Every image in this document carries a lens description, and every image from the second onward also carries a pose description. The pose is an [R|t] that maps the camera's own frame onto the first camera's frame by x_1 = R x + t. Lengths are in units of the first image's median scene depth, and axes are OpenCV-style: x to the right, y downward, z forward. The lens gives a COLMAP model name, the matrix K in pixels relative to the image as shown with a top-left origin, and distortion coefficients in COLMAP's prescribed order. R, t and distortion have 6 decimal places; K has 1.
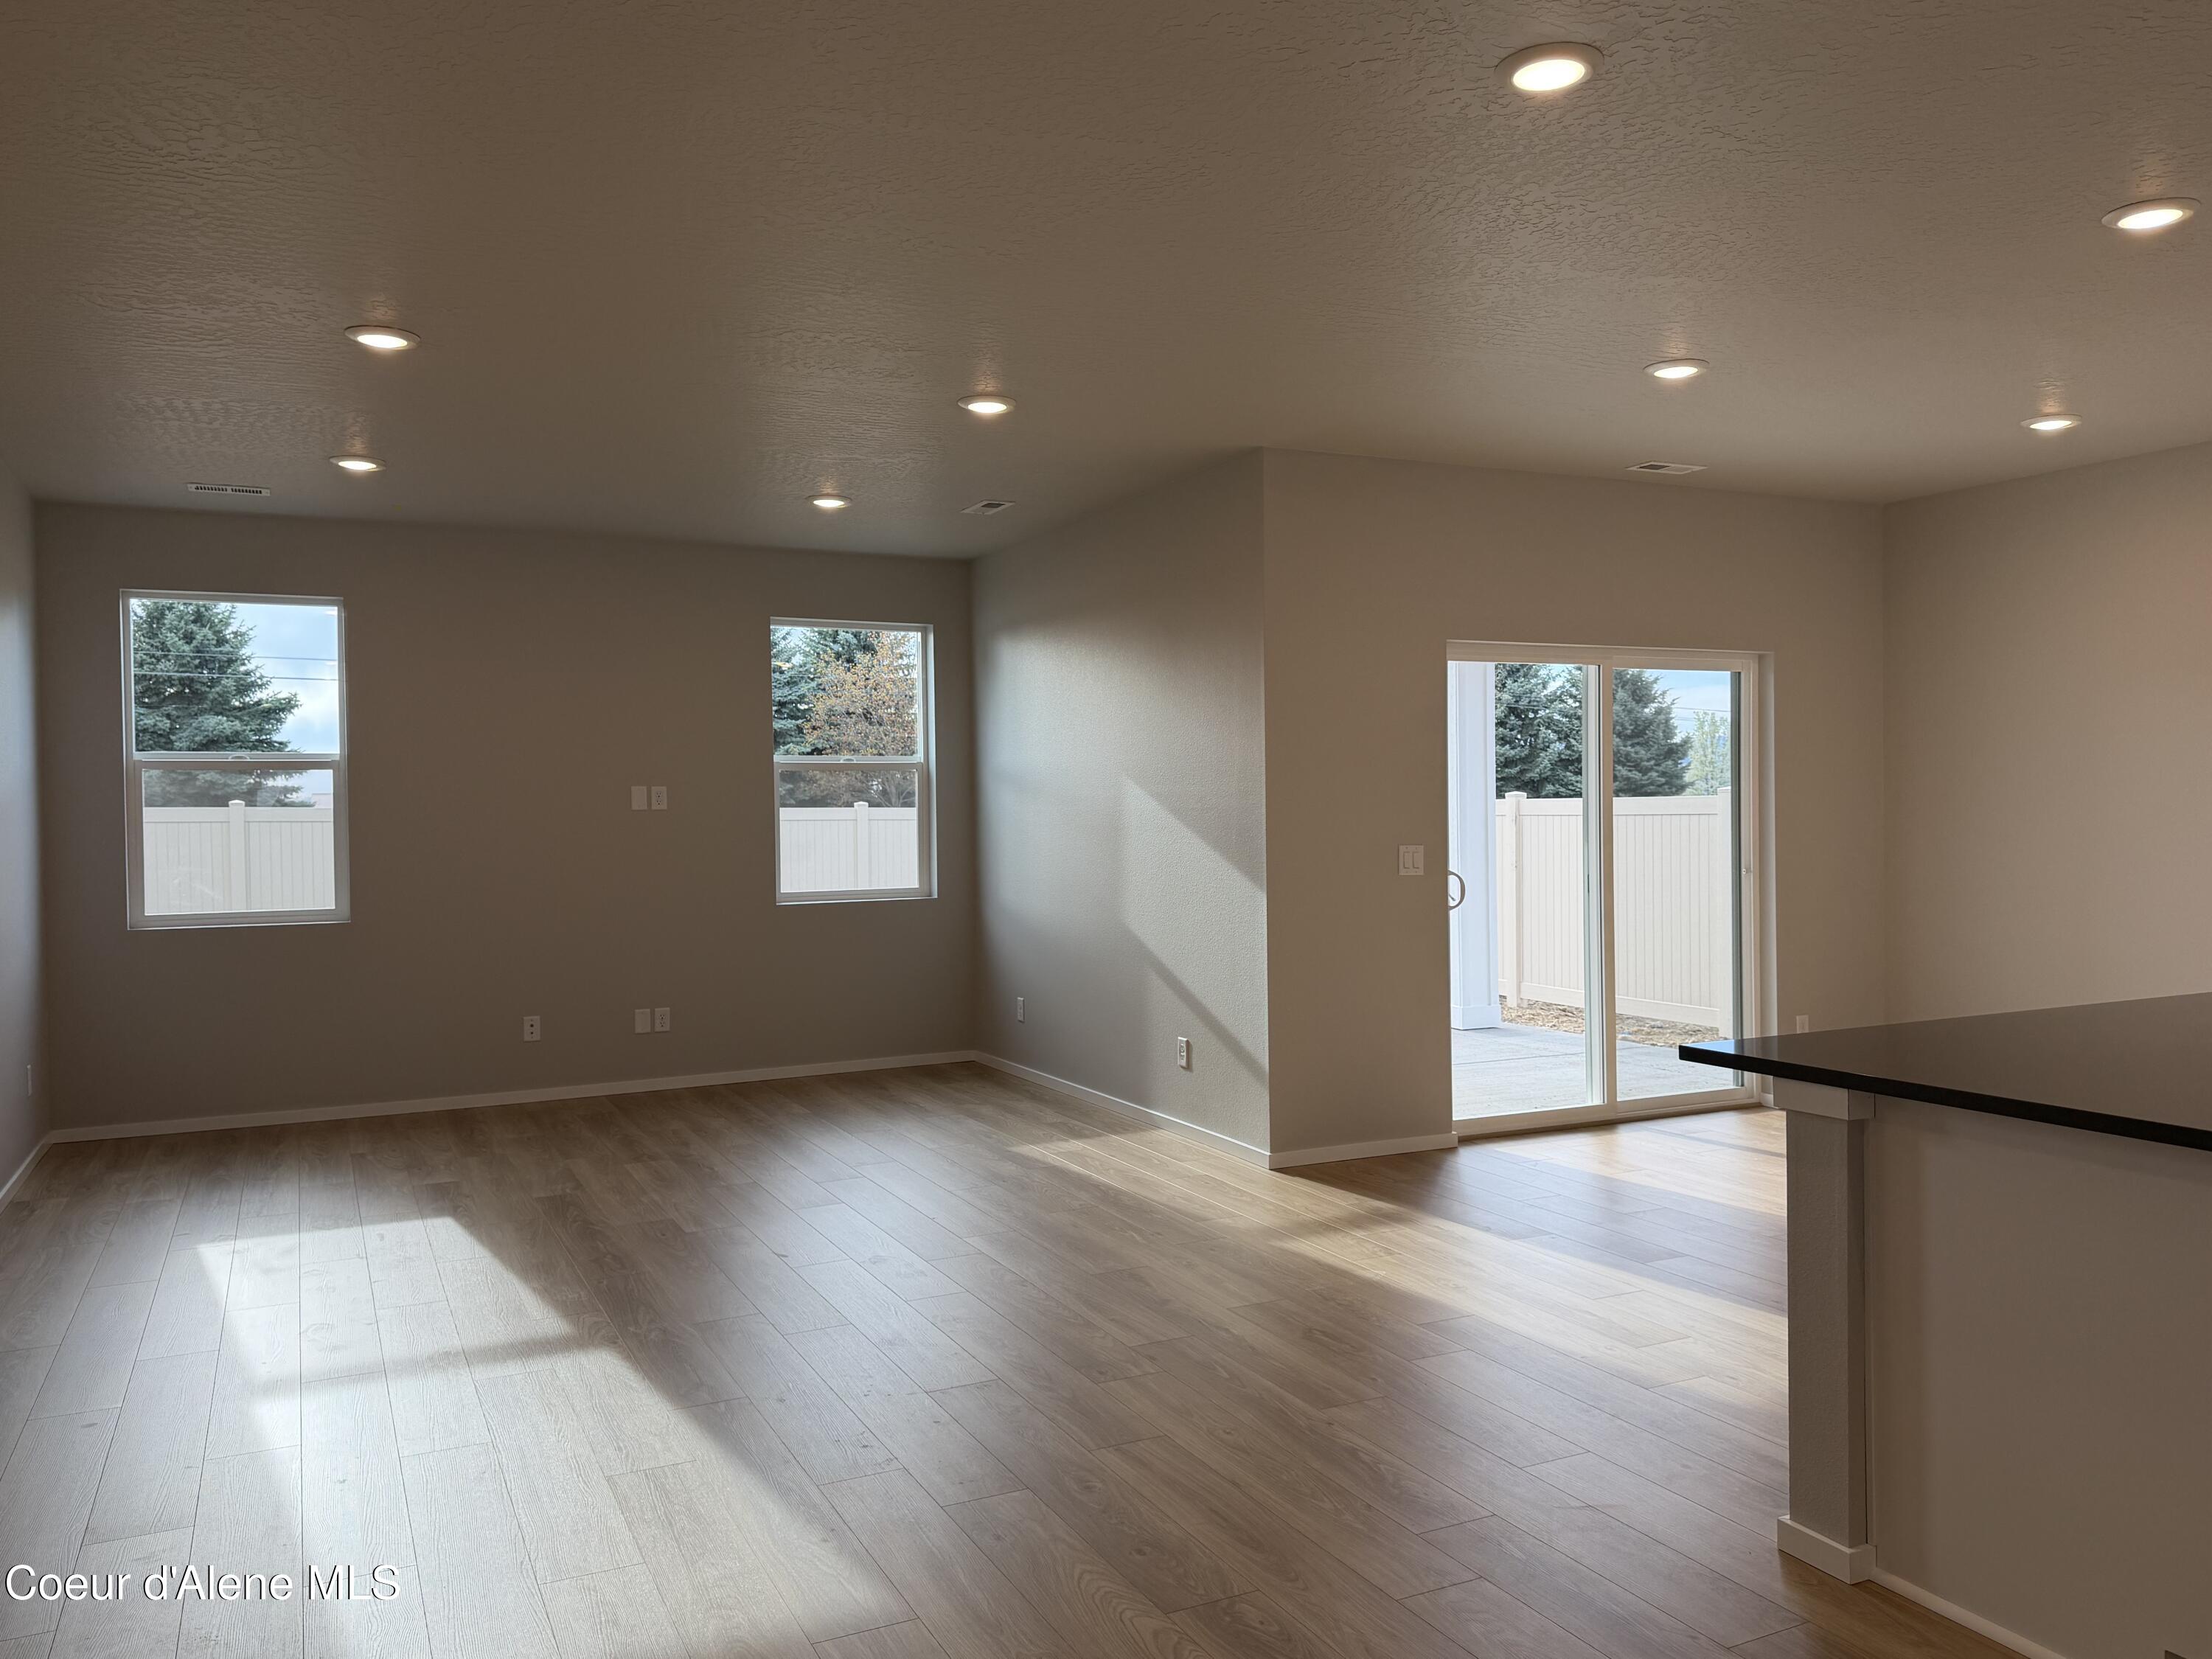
lens RADIAL K [[1635.3, 0, 1106.0], [0, 1635.3, 829.5], [0, 0, 1]] dist [0.094975, -0.135872]
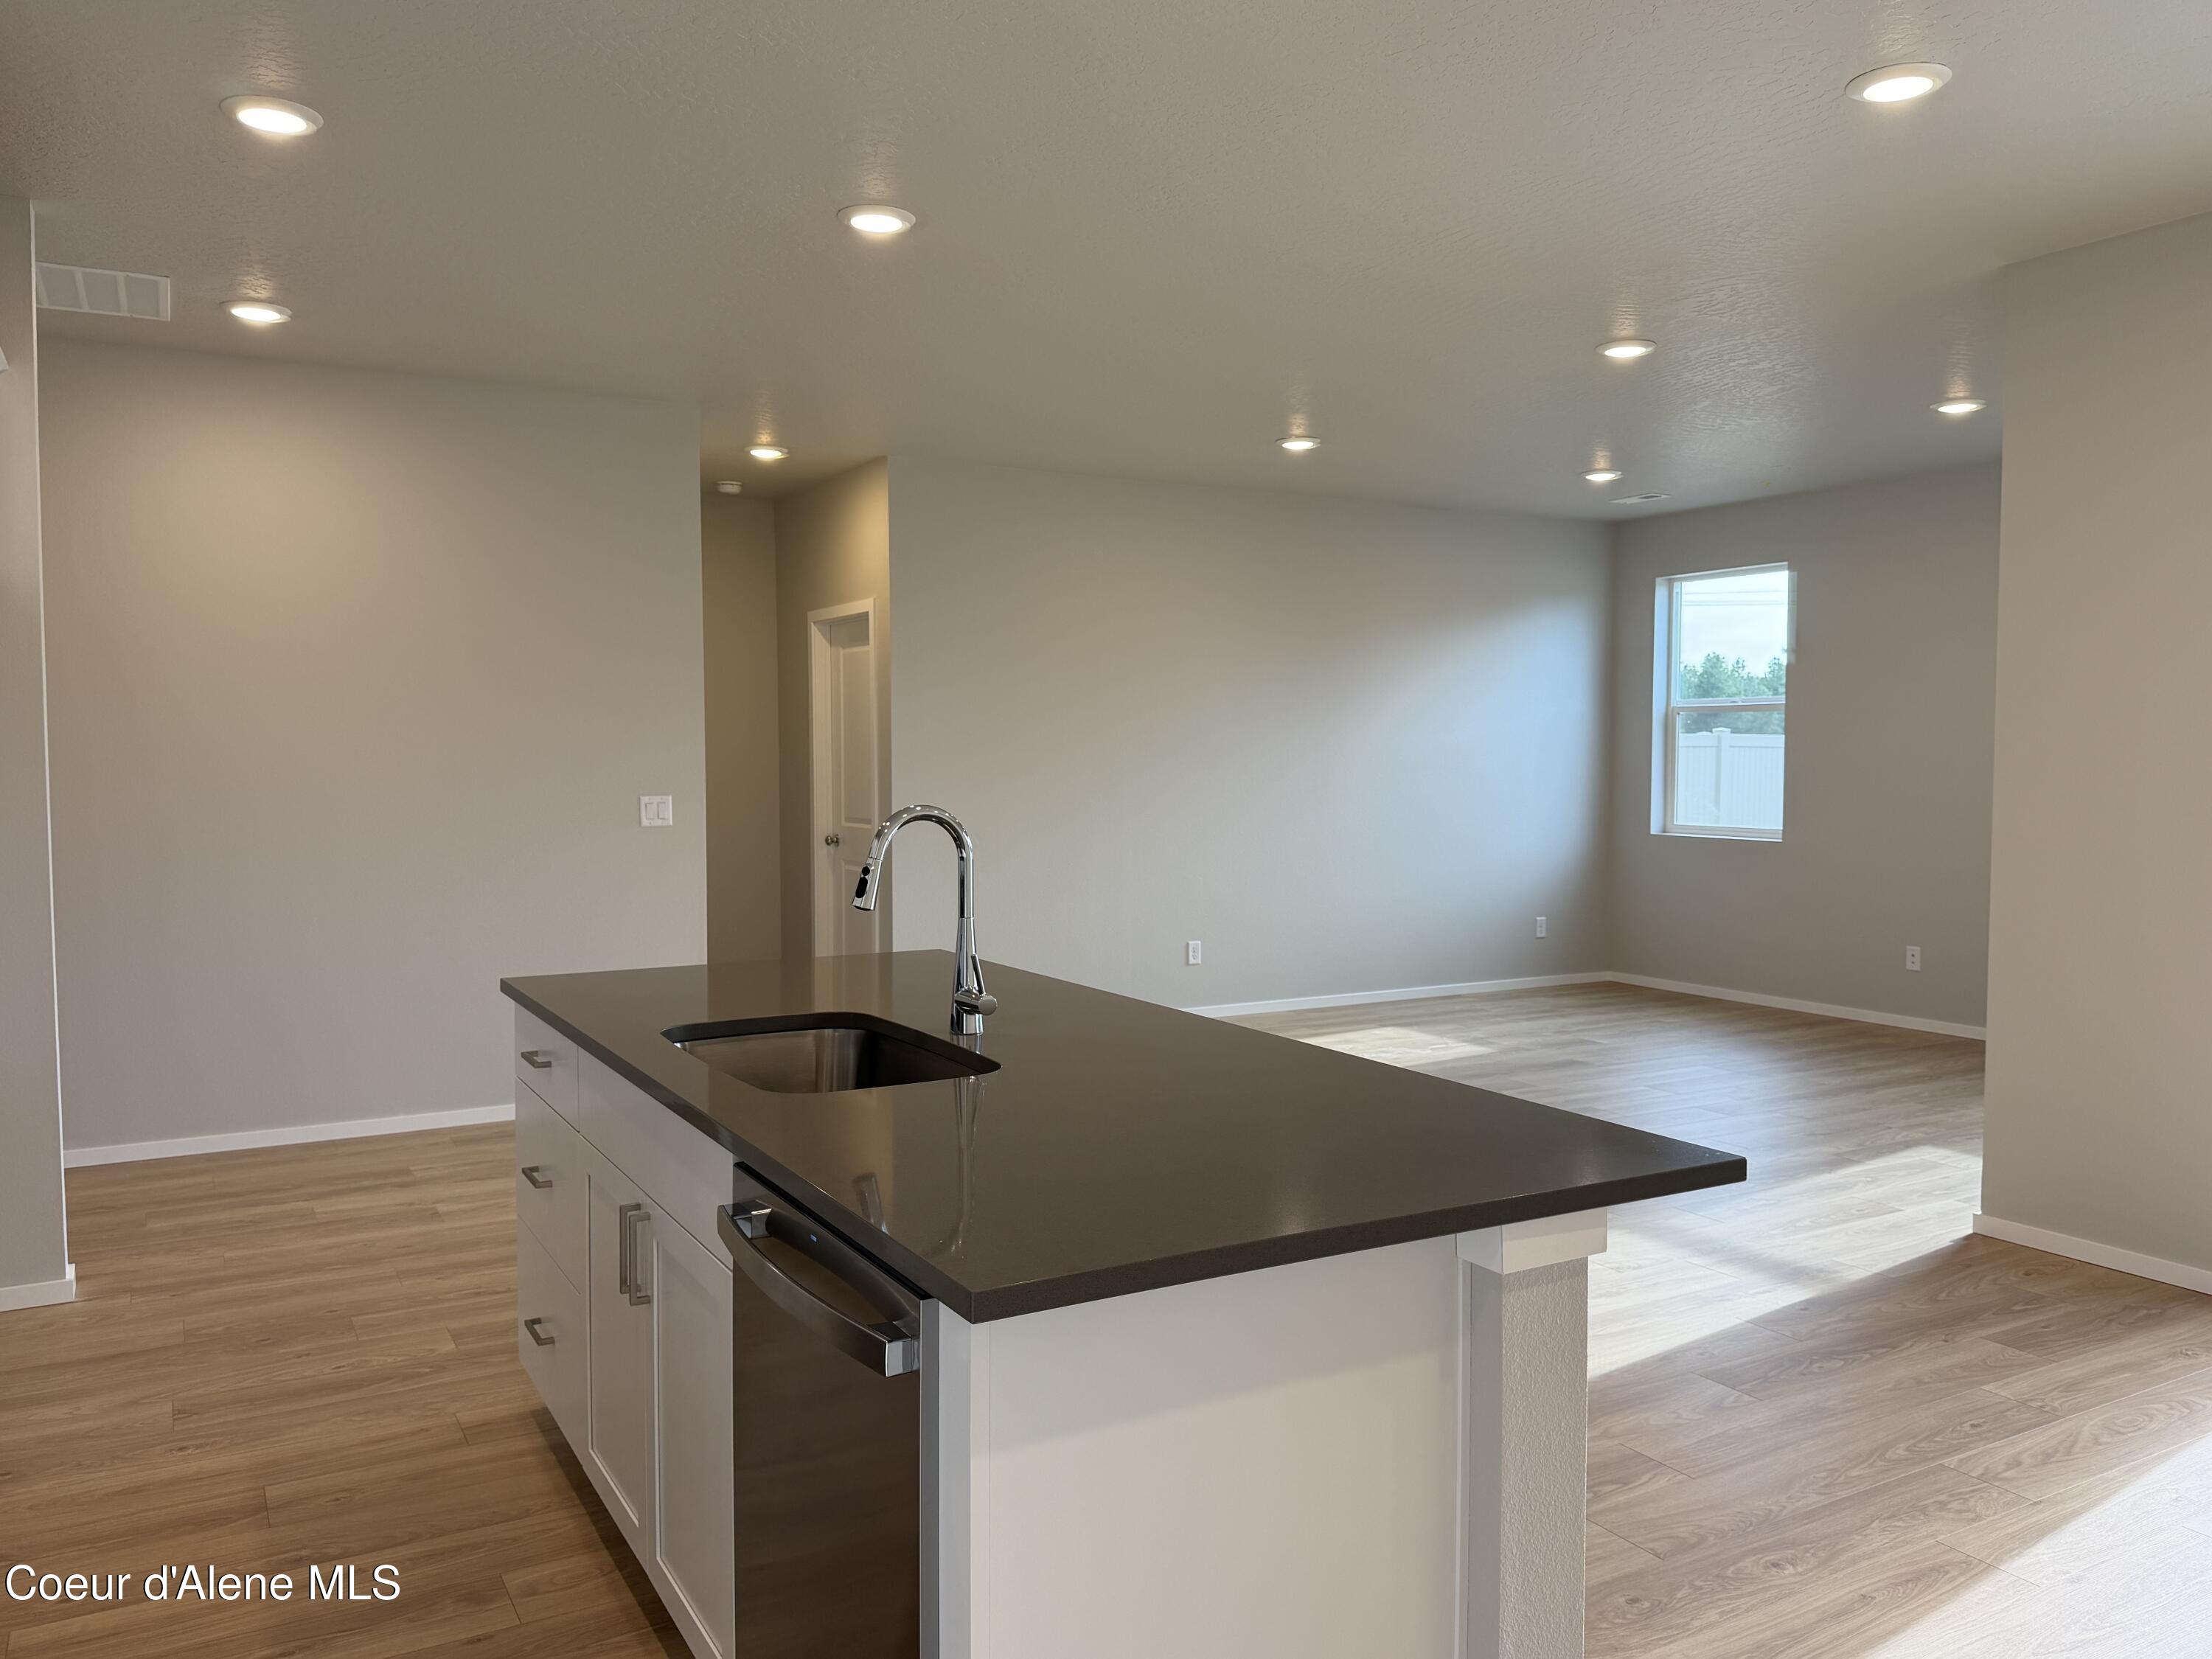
lens RADIAL K [[1635.3, 0, 1106.0], [0, 1635.3, 829.5], [0, 0, 1]] dist [0.094975, -0.135872]
pose [[0.065751, 0.059813, -0.996042, 0.958595], [-0.010715, 0.998187, 0.059234, -0.023726], [0.997779, 0.006778, 0.066272, 0.629920]]
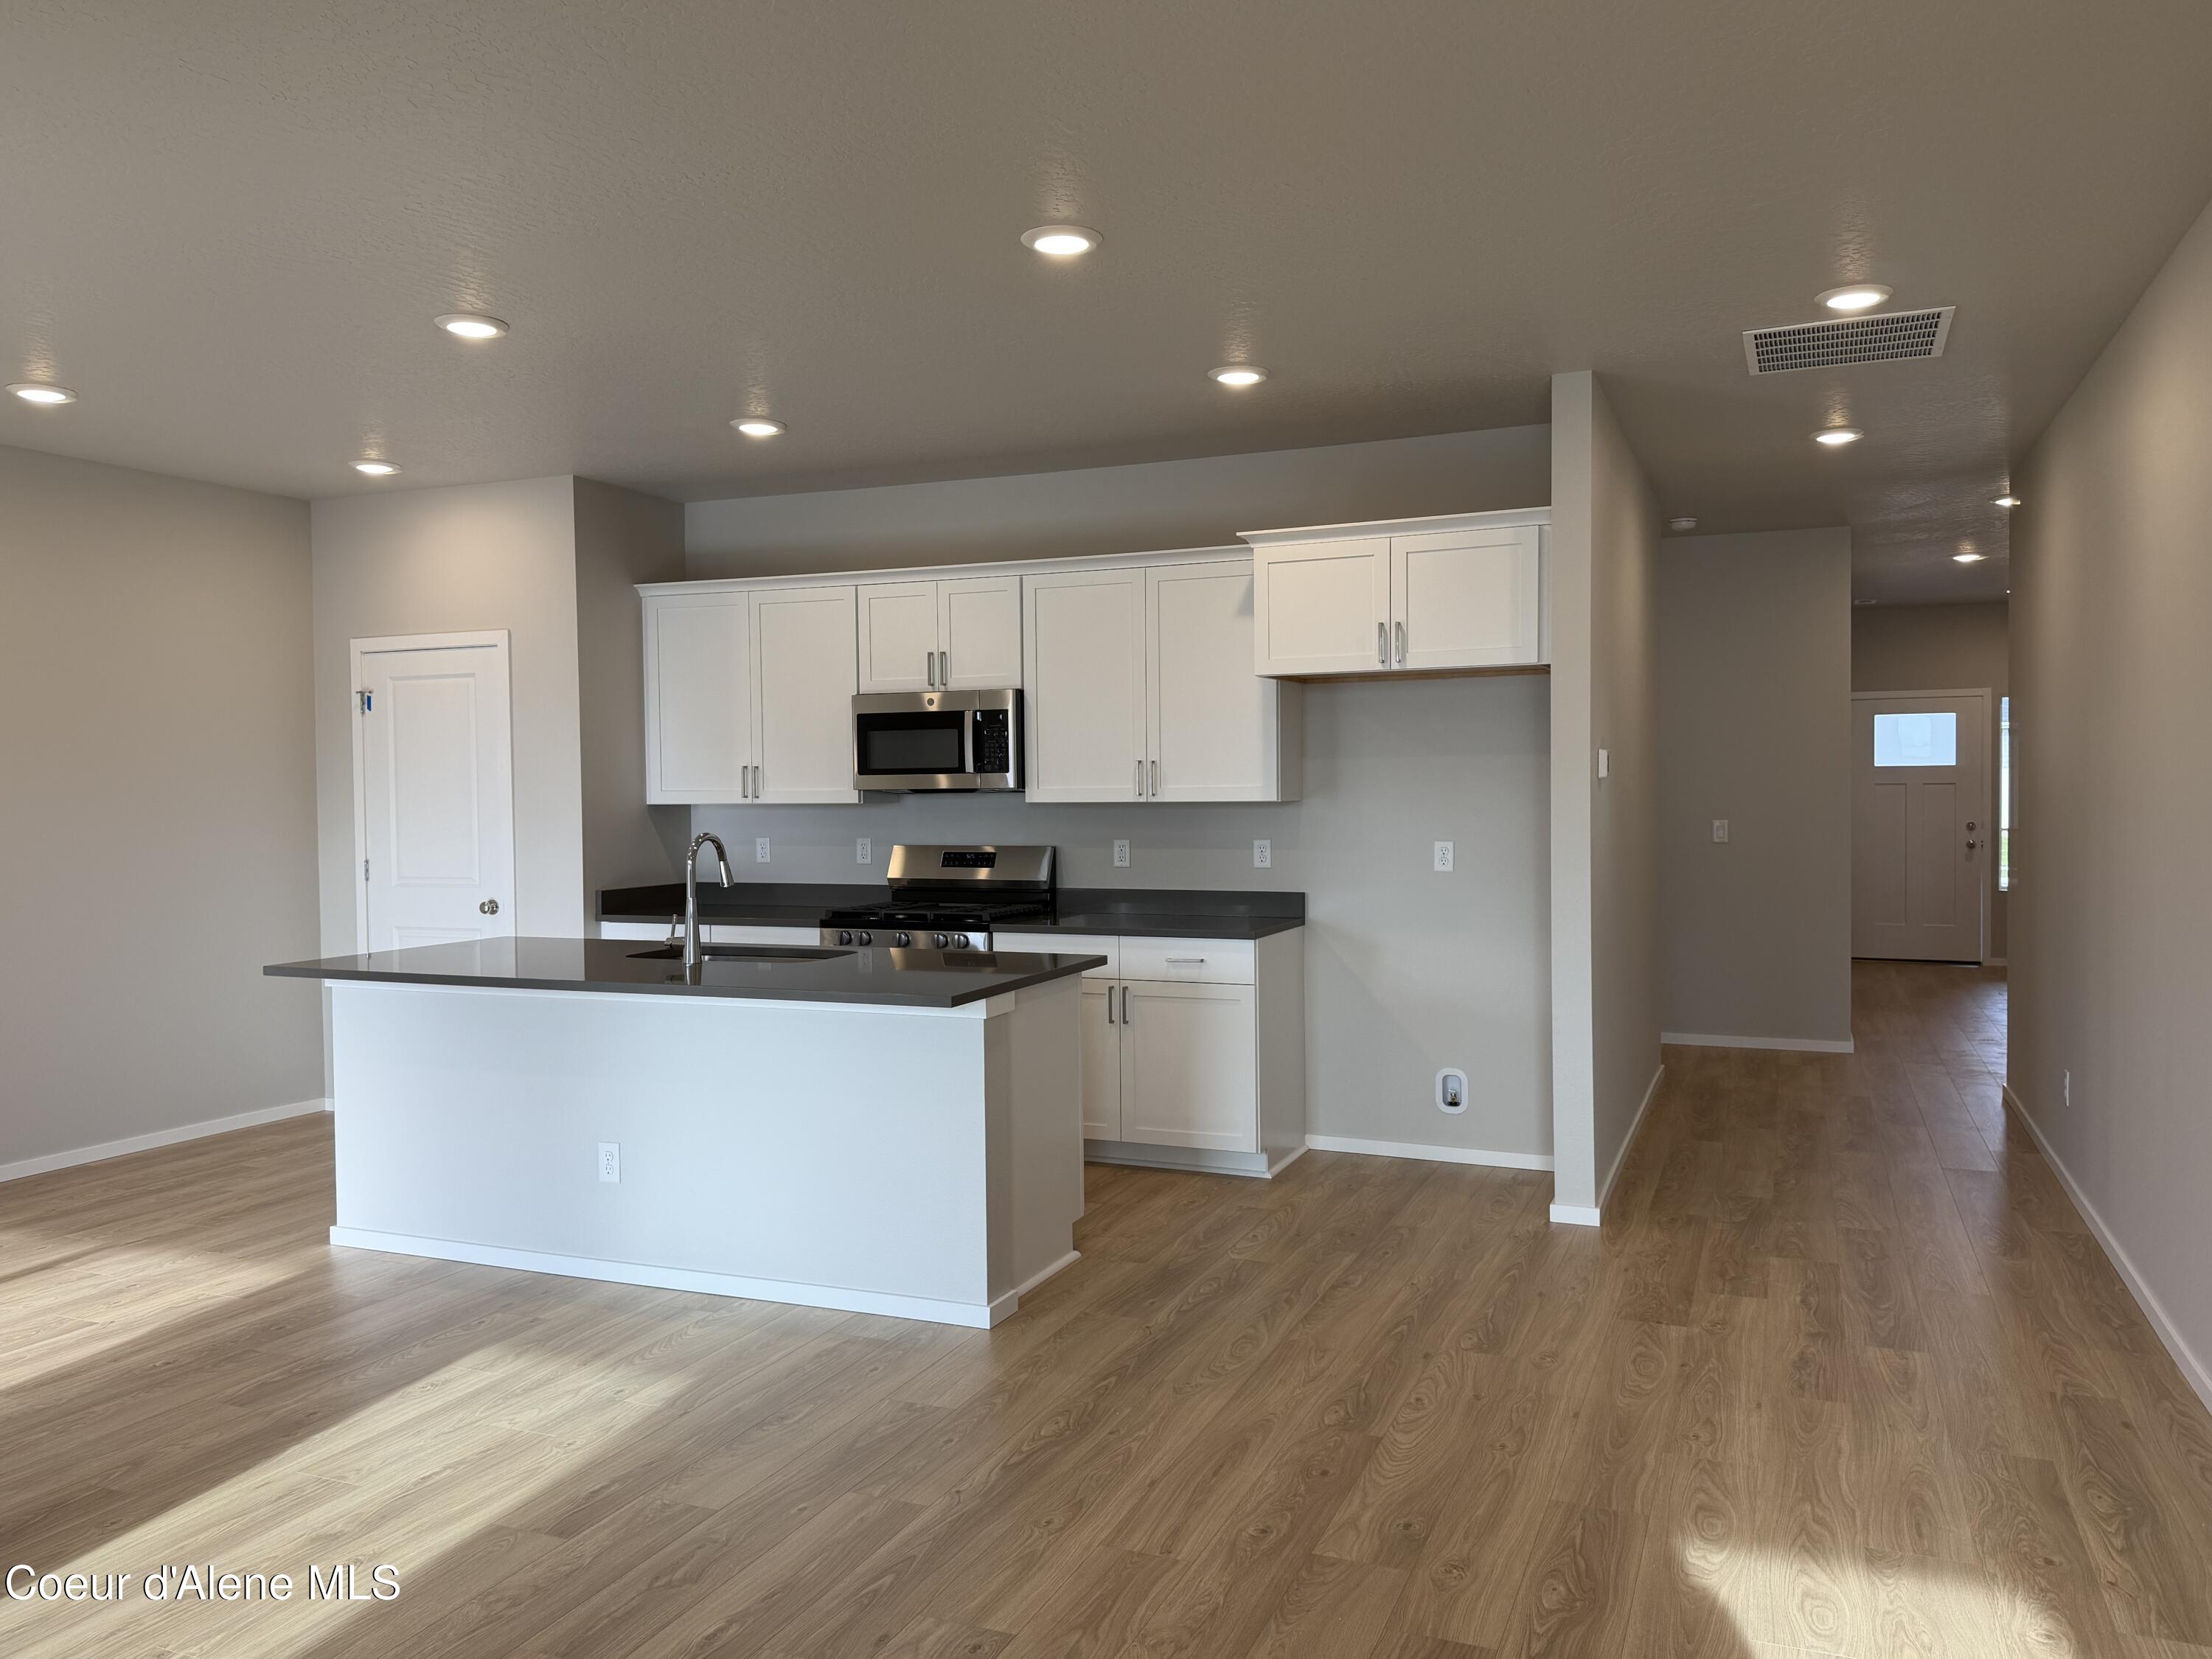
lens RADIAL K [[1635.3, 0, 1106.0], [0, 1635.3, 829.5], [0, 0, 1]] dist [0.094975, -0.135872]
pose [[-0.655366, -0.001676, 0.755309, -0.419384], [0.025970, 0.999356, 0.024751, -0.019440], [-0.754865, 0.035836, -0.654901, 1.049080]]
